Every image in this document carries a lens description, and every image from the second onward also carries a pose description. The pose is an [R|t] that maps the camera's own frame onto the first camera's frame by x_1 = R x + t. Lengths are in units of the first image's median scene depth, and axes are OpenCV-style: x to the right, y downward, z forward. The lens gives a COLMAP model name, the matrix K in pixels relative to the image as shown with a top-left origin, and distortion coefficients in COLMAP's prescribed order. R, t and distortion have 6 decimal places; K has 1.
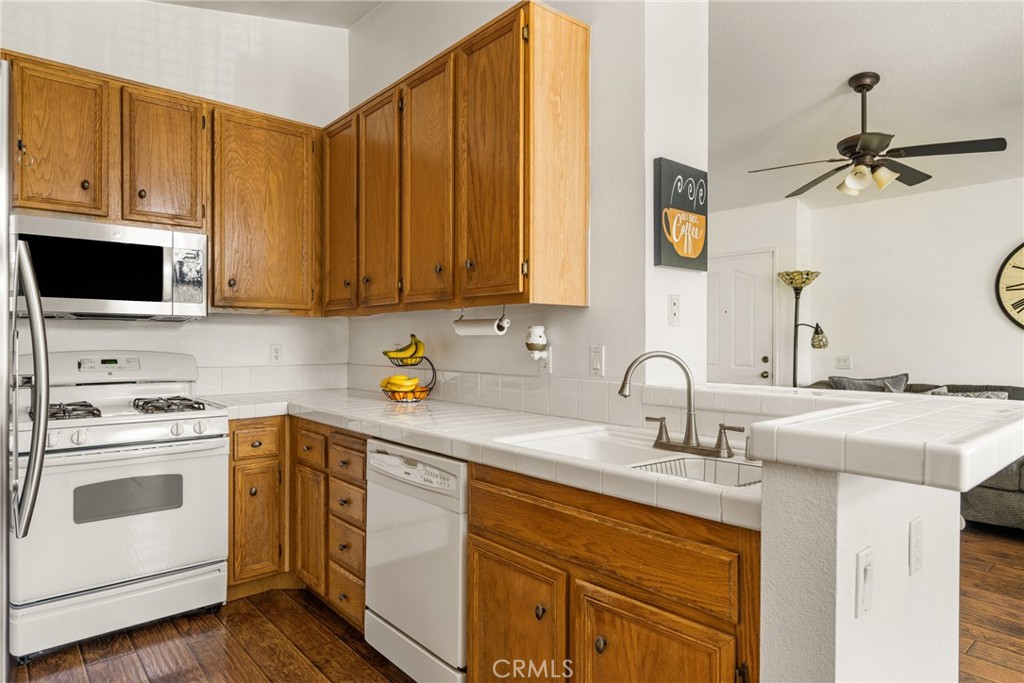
lens RADIAL K [[600.3, 0, 510.9], [0, 600.3, 335.7], [0, 0, 1]] dist [0.003020, 0.000826]
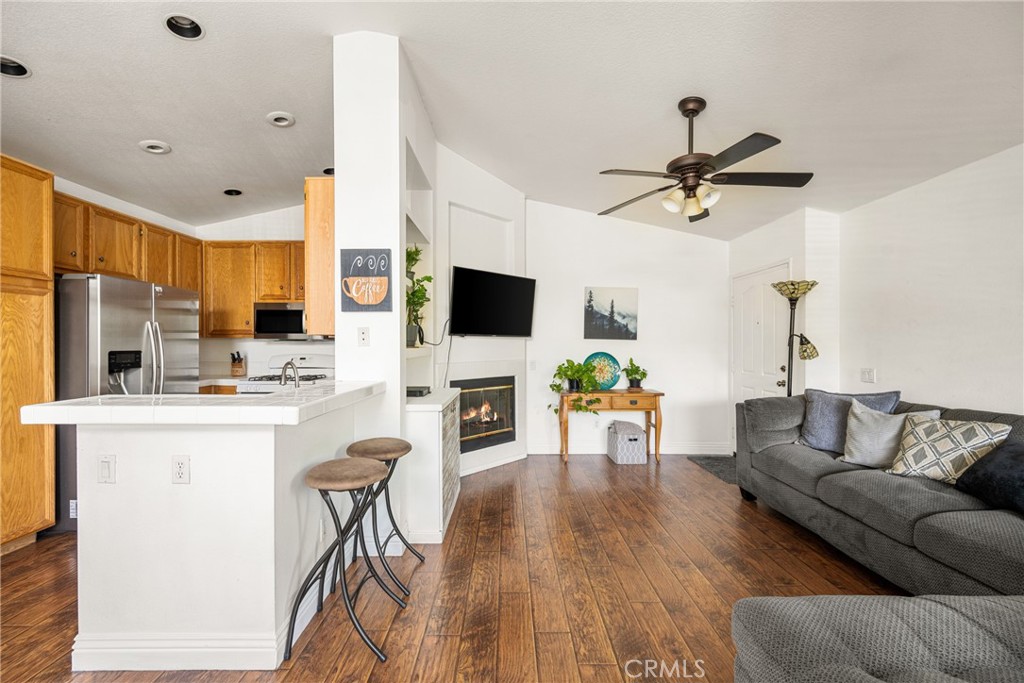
lens RADIAL K [[407.5, 0, 507.5], [0, 407.5, 342.1], [0, 0, 1]] dist [0.003059, 0.000143]
pose [[0.754927, -0.004831, -0.655791, 1.295891], [0.007457, 0.999971, 0.001218, -0.026104], [0.655766, -0.005809, 0.754942, 0.402387]]
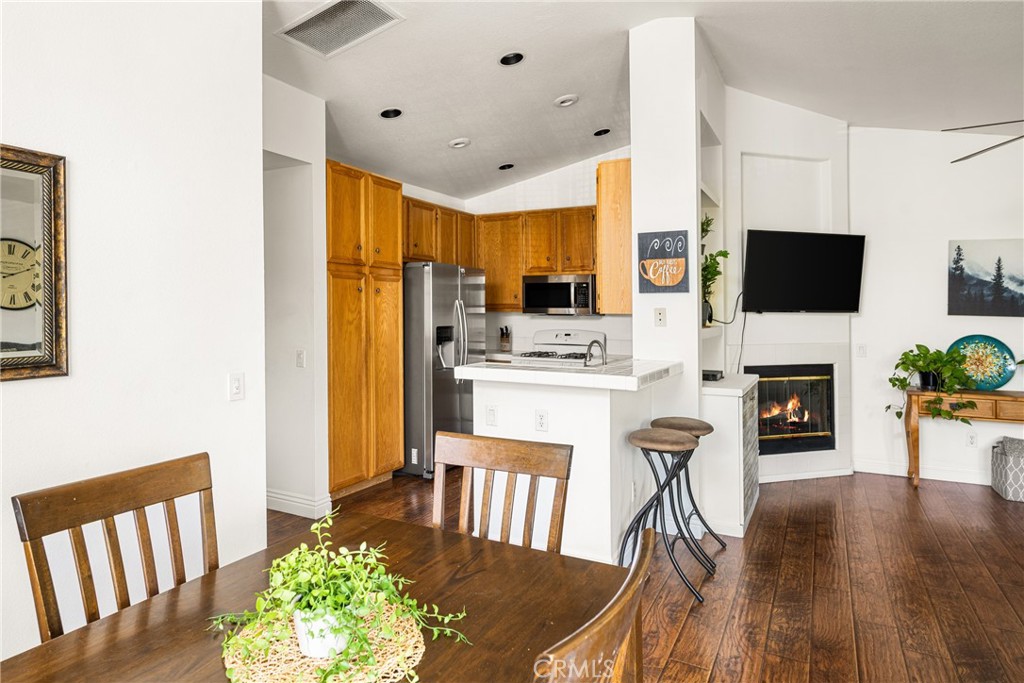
lens RADIAL K [[610.1, 0, 482.3], [0, 610.1, 298.2], [0, 0, 1]] dist [-0.008198, 0.004039]
pose [[0.337901, -0.019500, -0.940980, 1.696706], [0.005846, 0.999810, -0.018620, -0.067112], [0.941163, 0.000790, 0.337951, -0.052309]]
